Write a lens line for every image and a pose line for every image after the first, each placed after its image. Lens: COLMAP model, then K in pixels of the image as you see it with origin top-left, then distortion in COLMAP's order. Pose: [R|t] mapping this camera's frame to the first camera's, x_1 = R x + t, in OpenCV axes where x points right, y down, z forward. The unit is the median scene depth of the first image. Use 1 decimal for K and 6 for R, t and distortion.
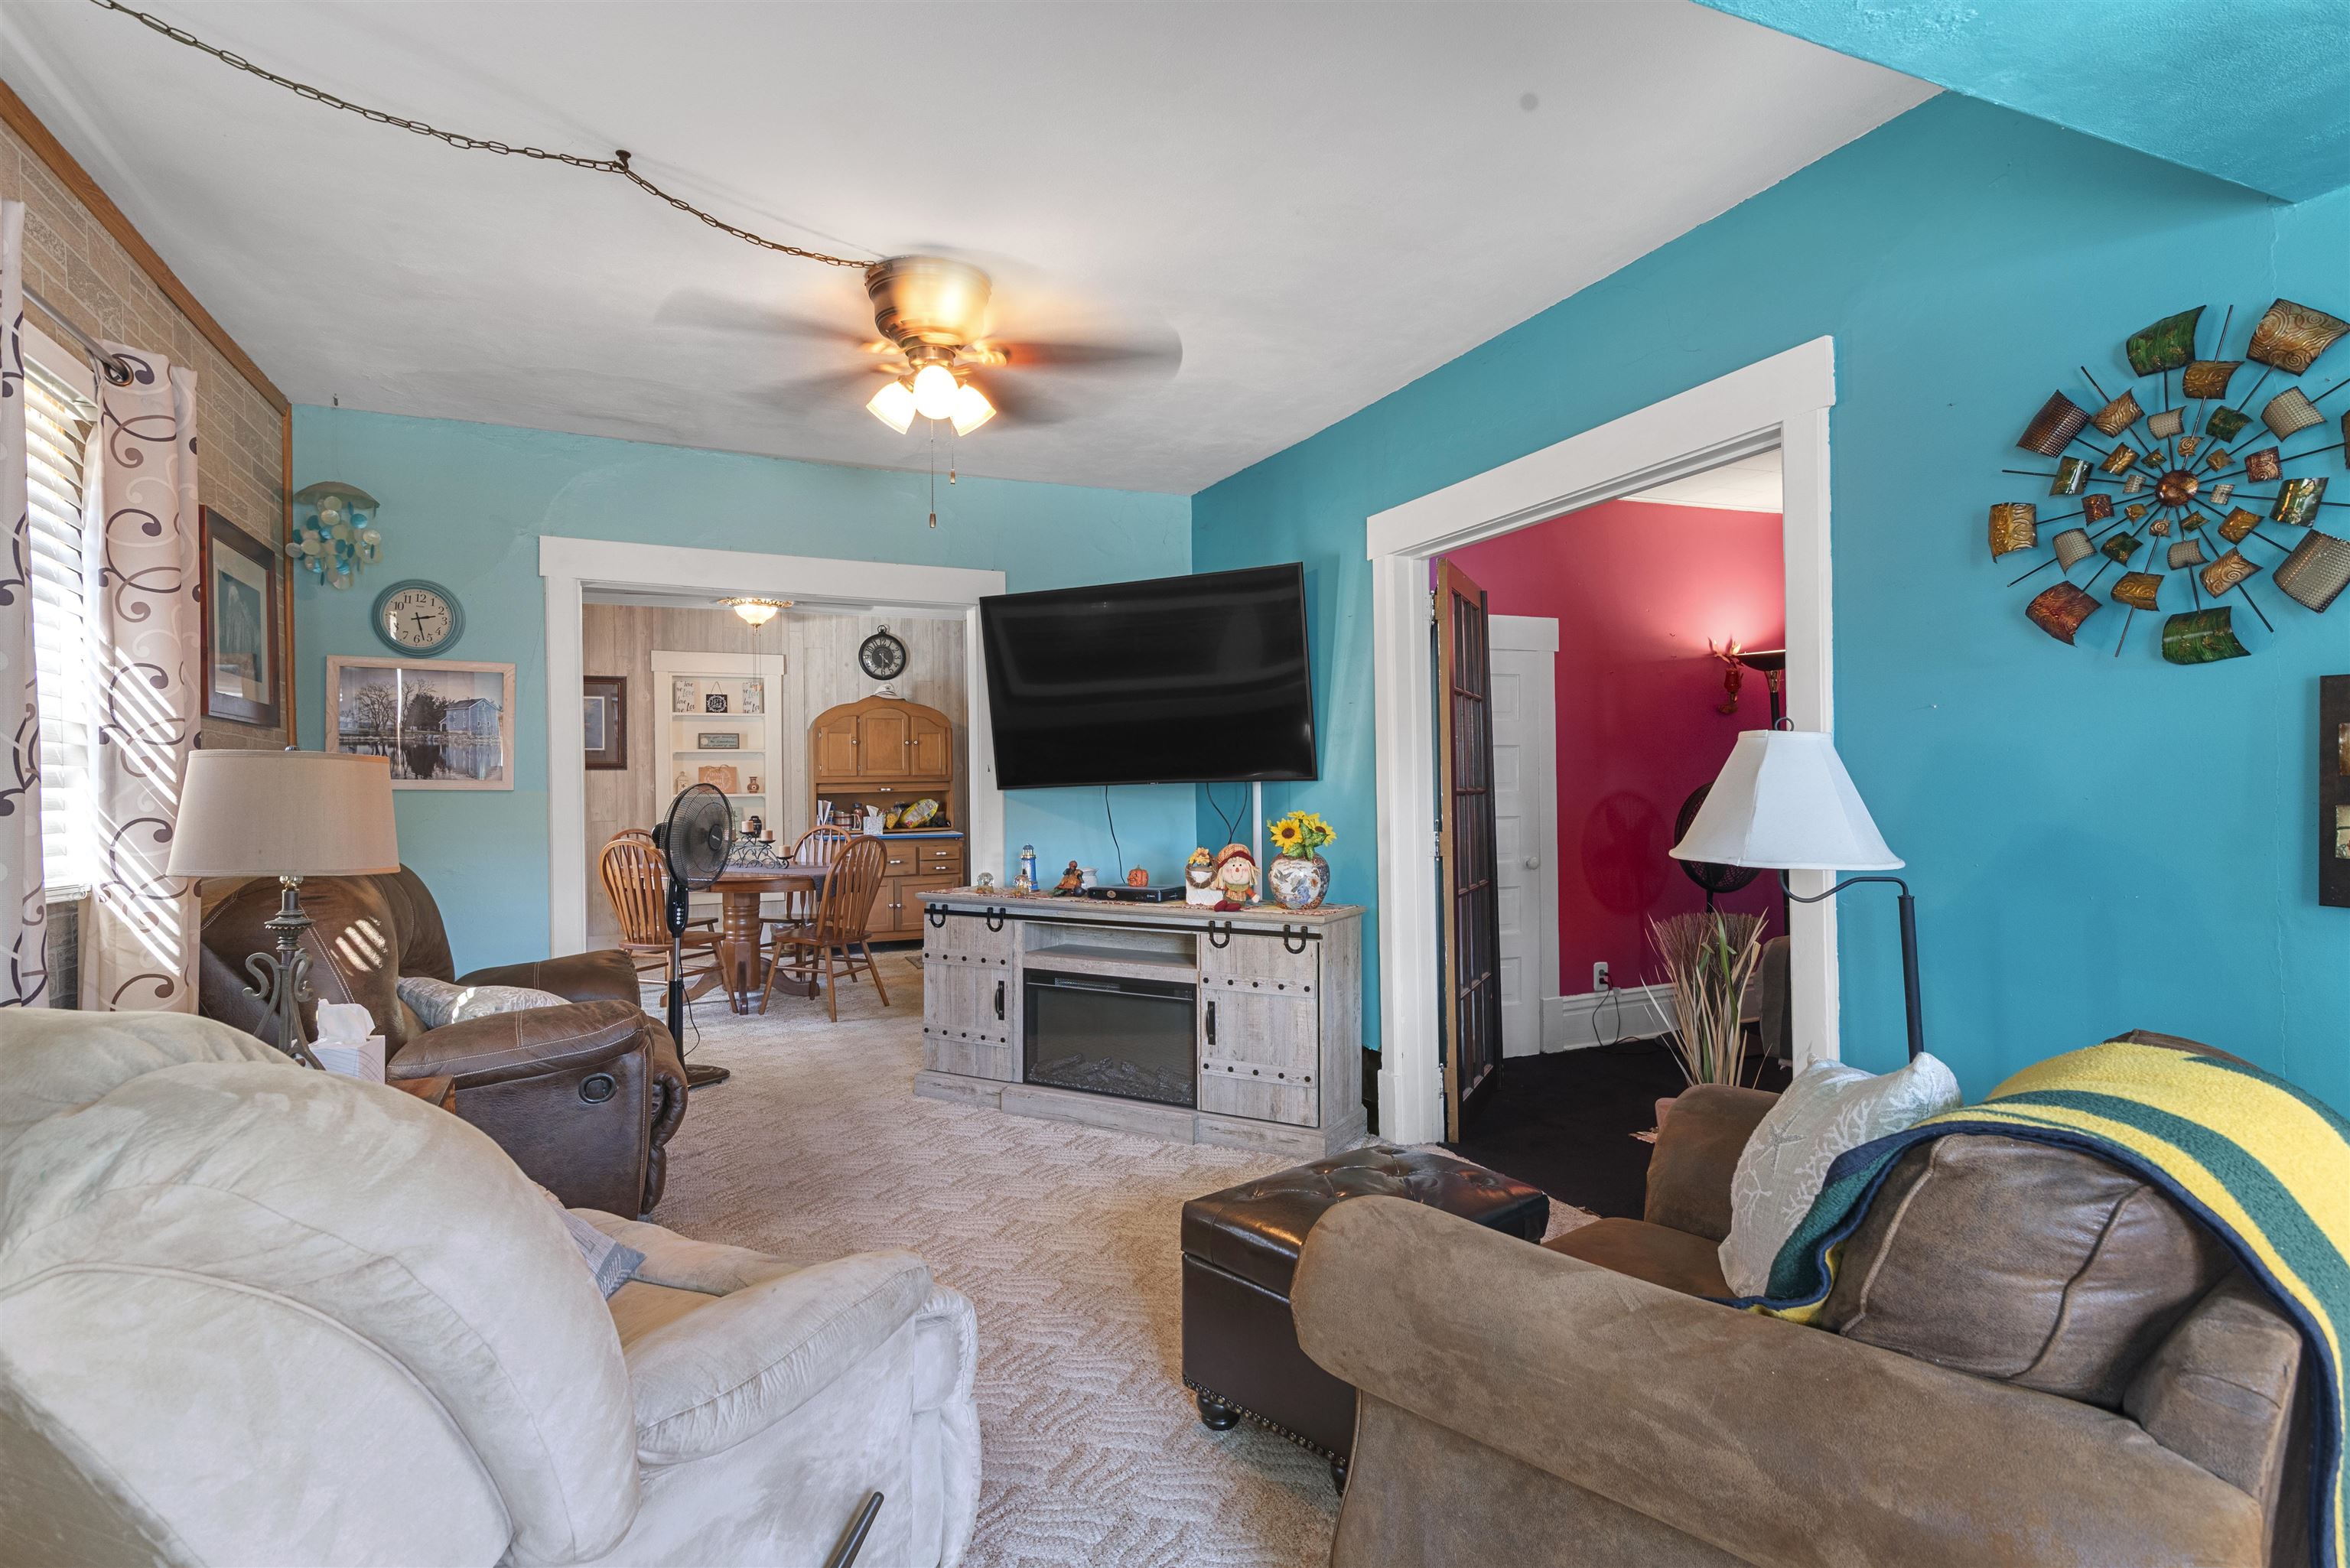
lens RADIAL K [[1186.7, 0, 1189.5], [0, 1186.7, 768.5], [0, 0, 1]] dist [0.006363, -0.000508]
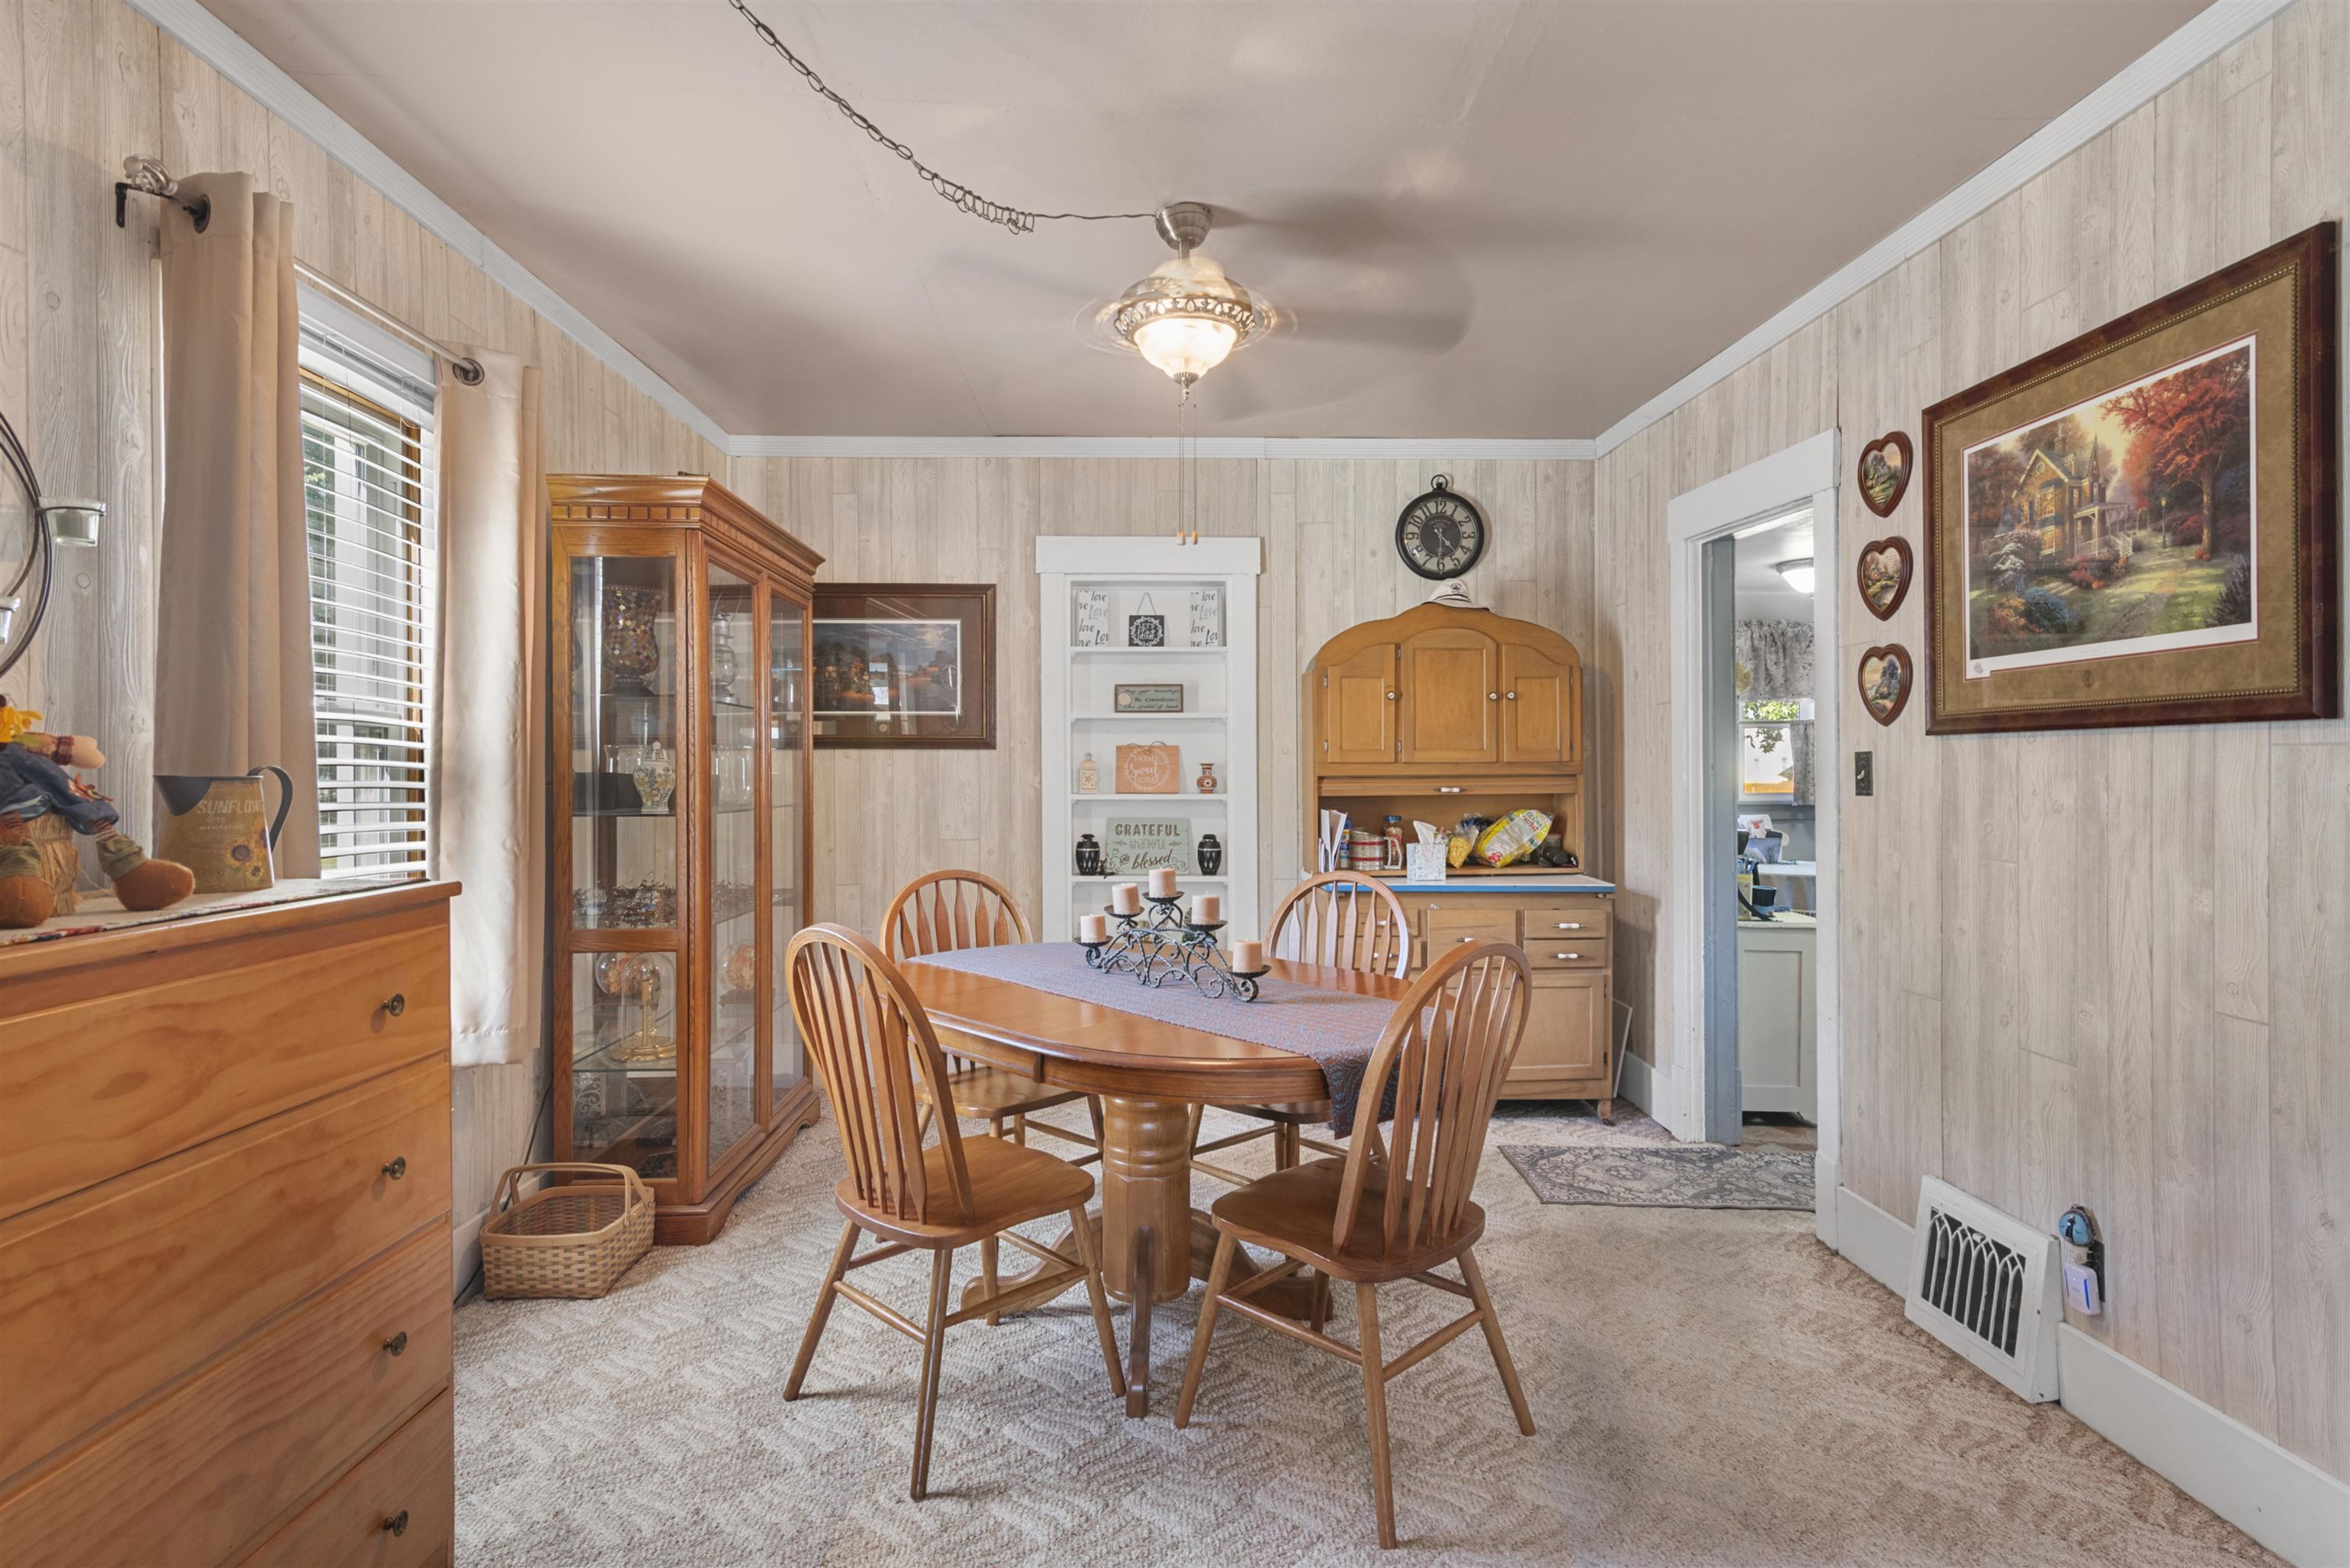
lens RADIAL K [[1186.7, 0, 1189.5], [0, 1186.7, 768.5], [0, 0, 1]] dist [0.006363, -0.000508]
pose [[0.921527, 0.007293, -0.388247, -0.160917], [-0.005608, 0.999969, 0.005471, 0.006416], [0.388275, -0.002865, 0.921539, 0.488966]]
